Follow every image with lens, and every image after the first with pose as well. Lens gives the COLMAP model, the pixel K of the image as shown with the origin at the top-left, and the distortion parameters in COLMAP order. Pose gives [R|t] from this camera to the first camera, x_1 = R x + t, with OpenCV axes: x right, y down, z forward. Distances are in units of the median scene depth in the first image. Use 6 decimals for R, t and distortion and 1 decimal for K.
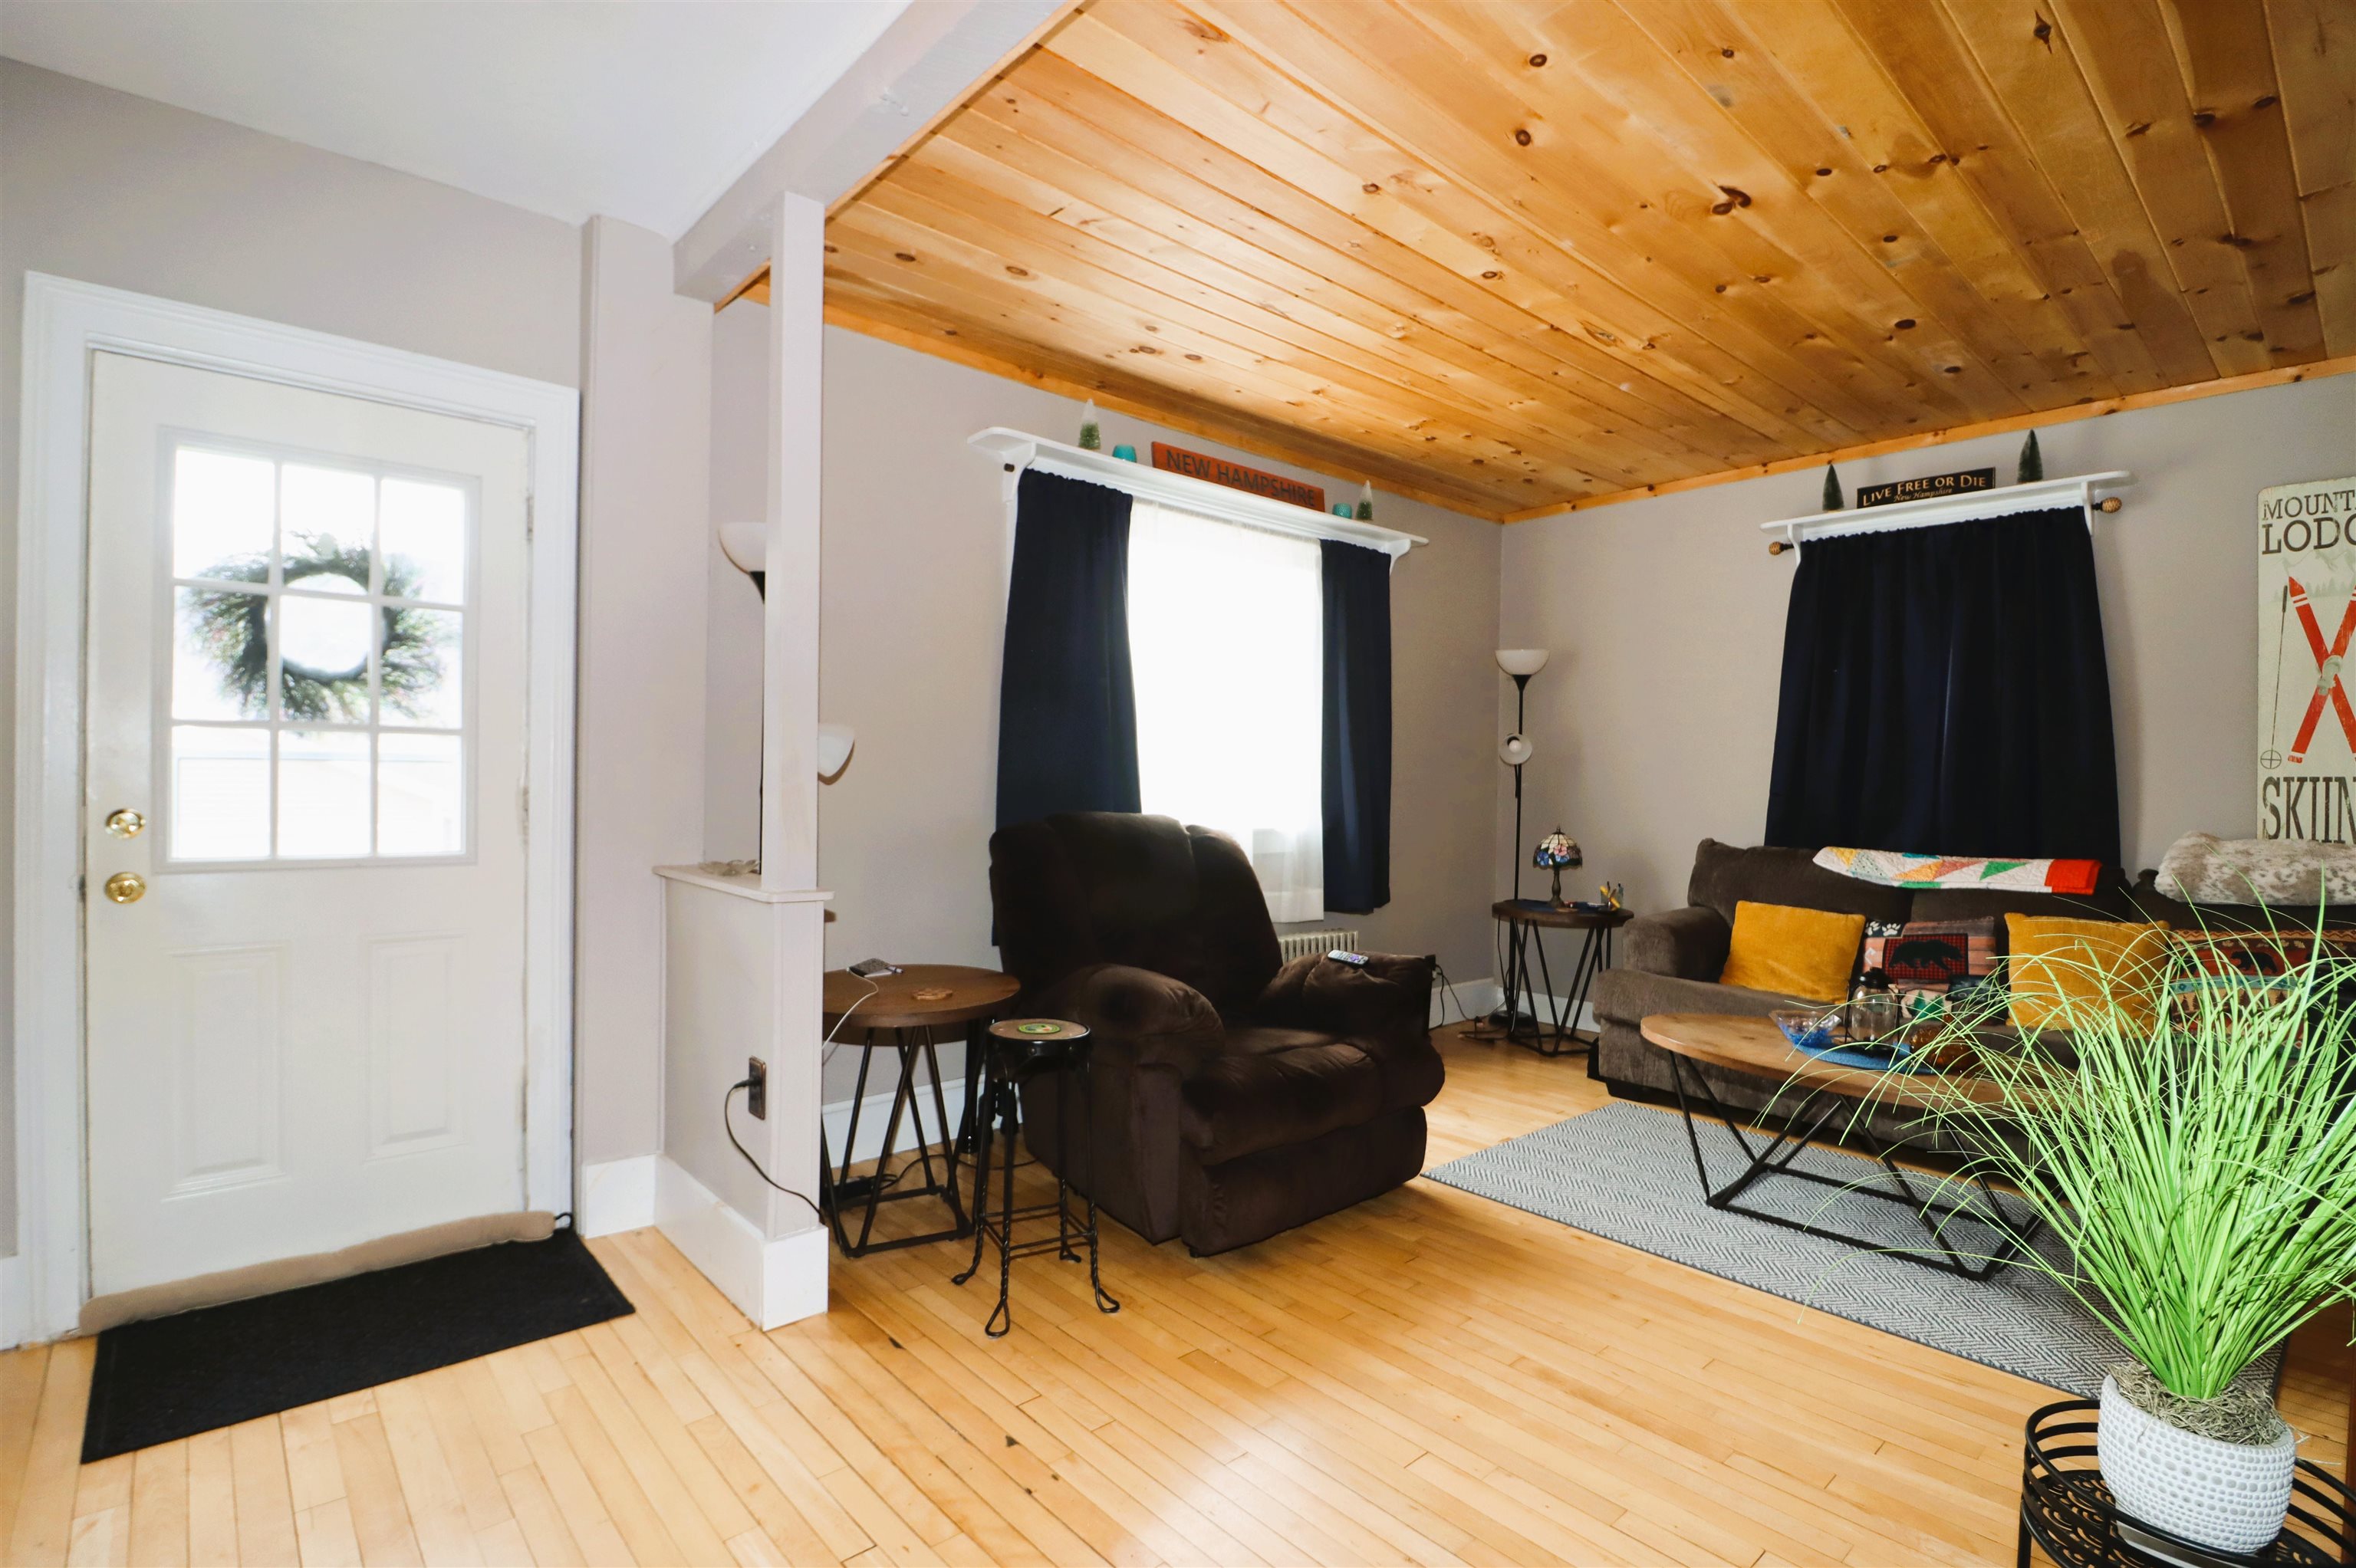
lens RADIAL K [[1077.9, 0, 1170.1], [0, 1077.9, 770.5], [0, 0, 1]] dist [-0.000214, -0.012658]
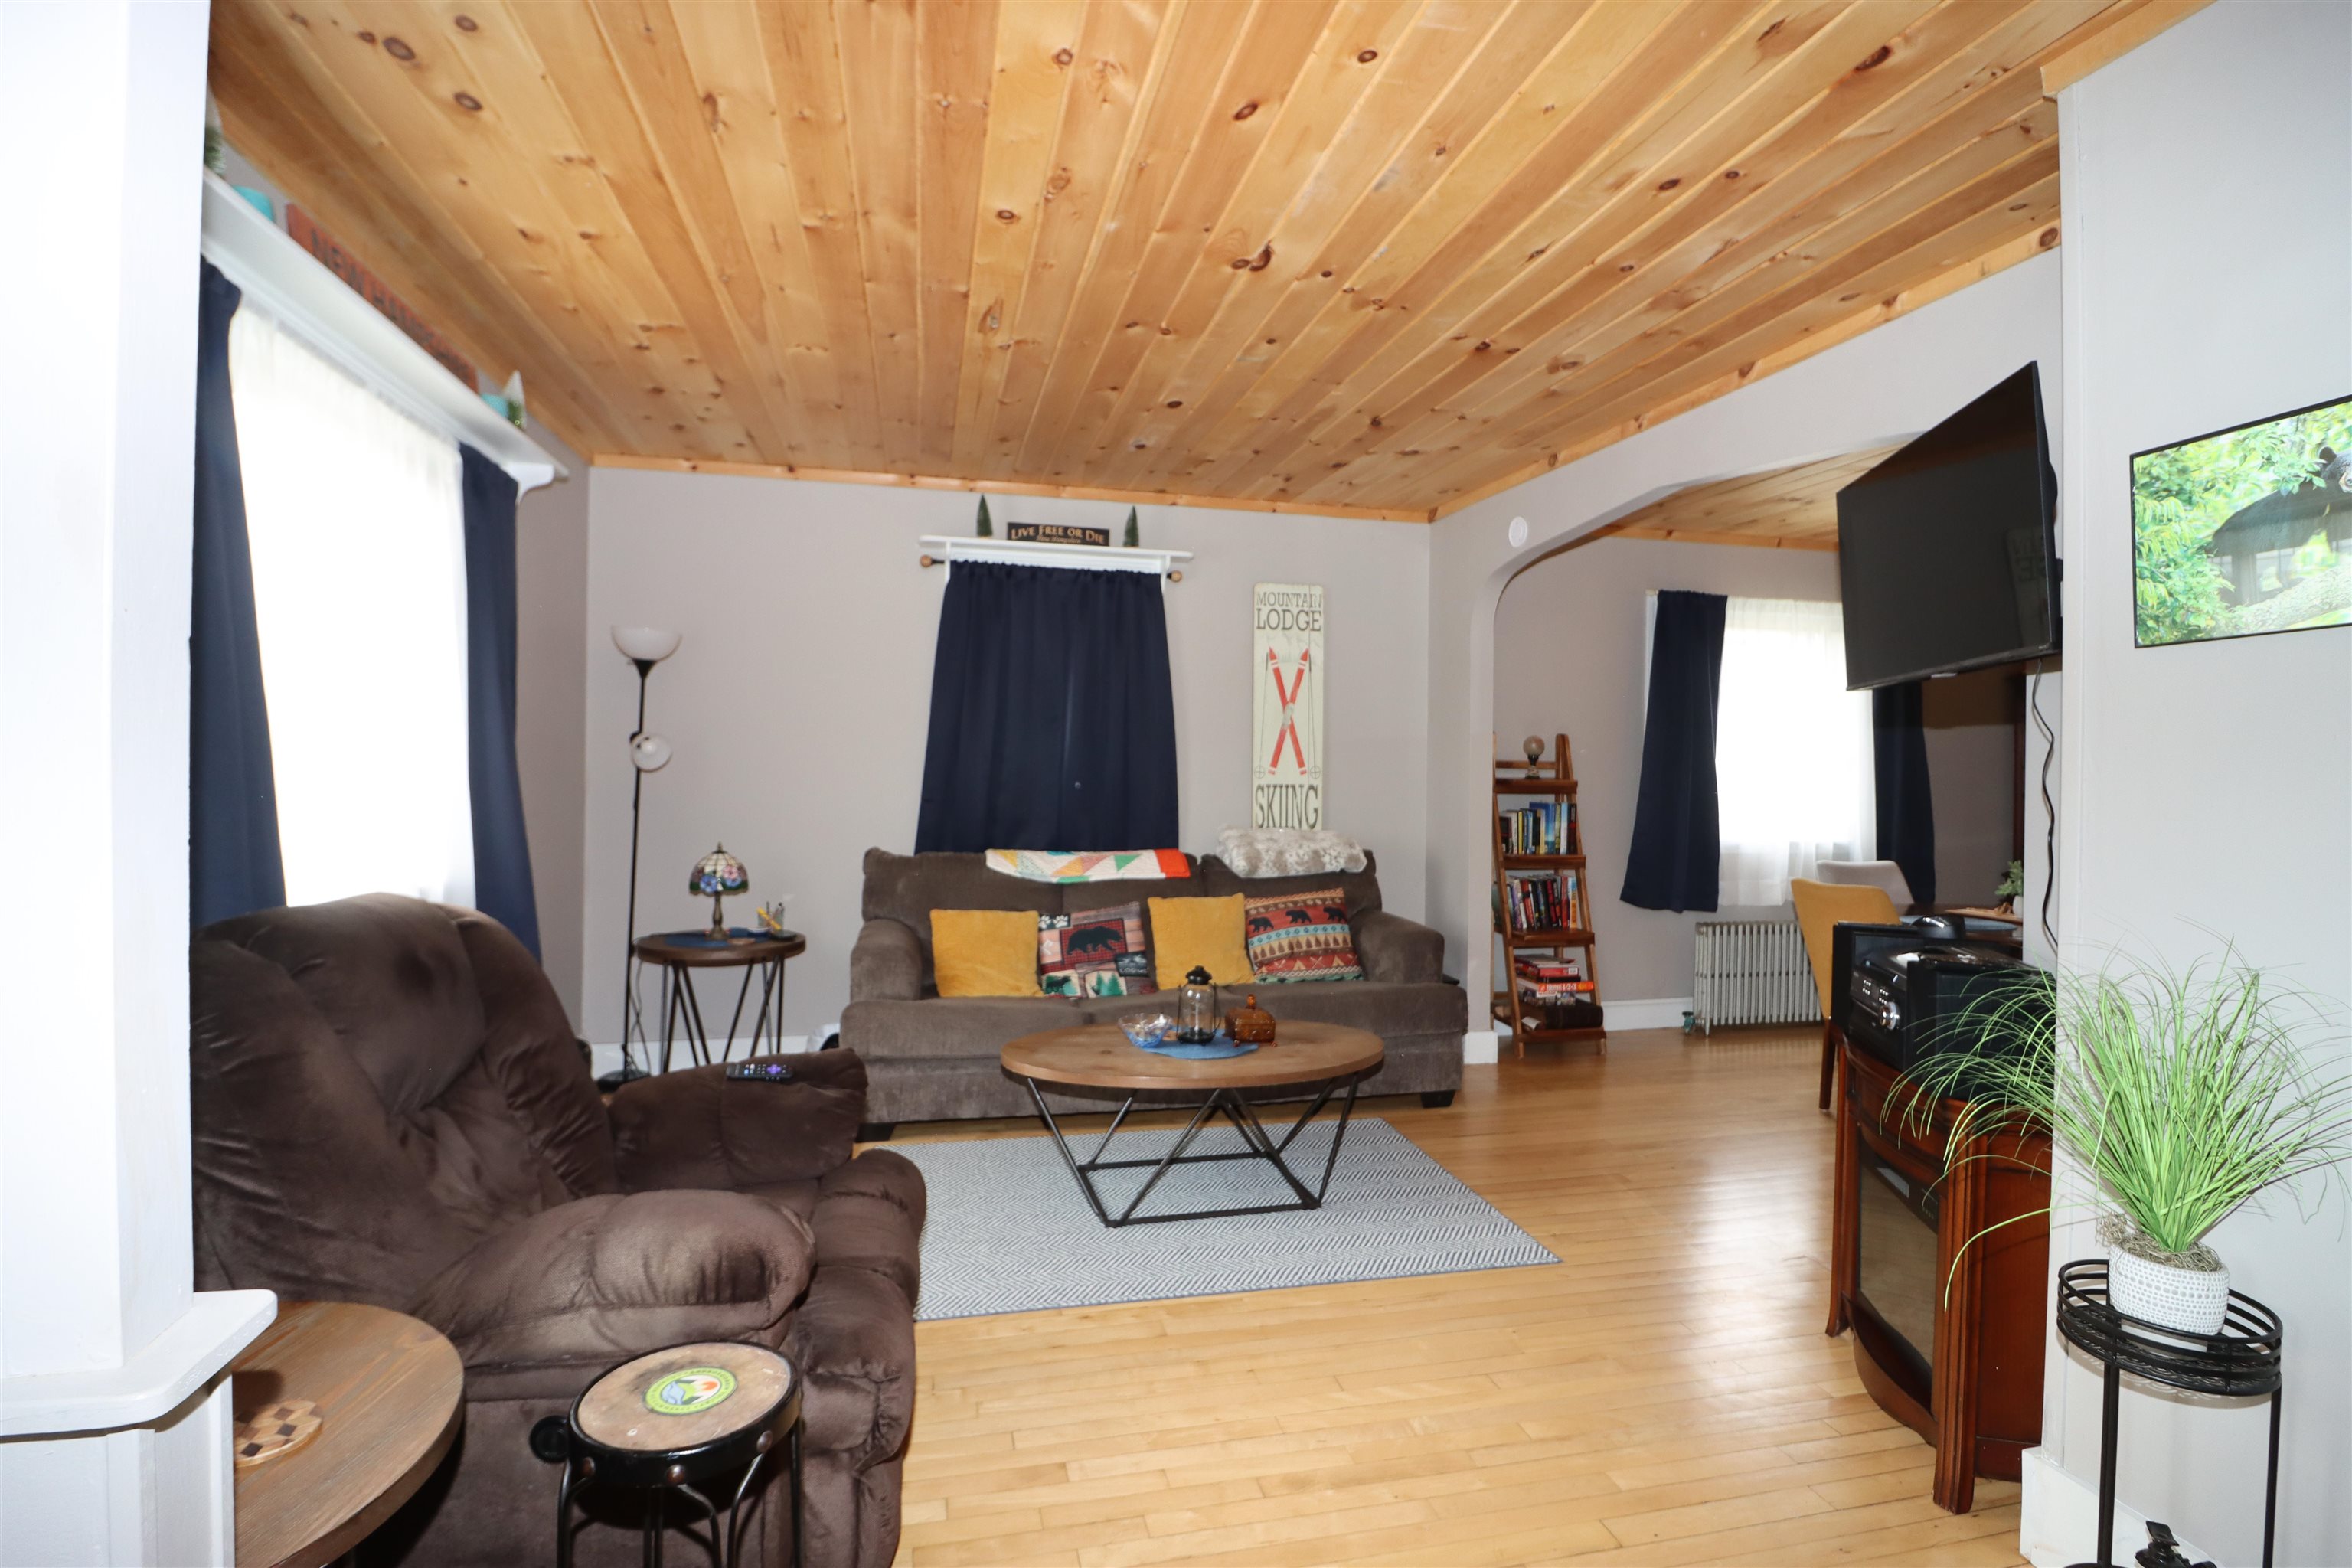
lens RADIAL K [[1076.2, 0, 1168.1], [0, 1076.2, 770.5], [0, 0, 1]] dist [-0.000214, -0.012658]
pose [[0.487335, -0.013098, 0.873117, -0.271304], [-0.012849, 0.999672, 0.022169, -0.039111], [-0.873121, -0.022023, 0.487007, 0.352861]]
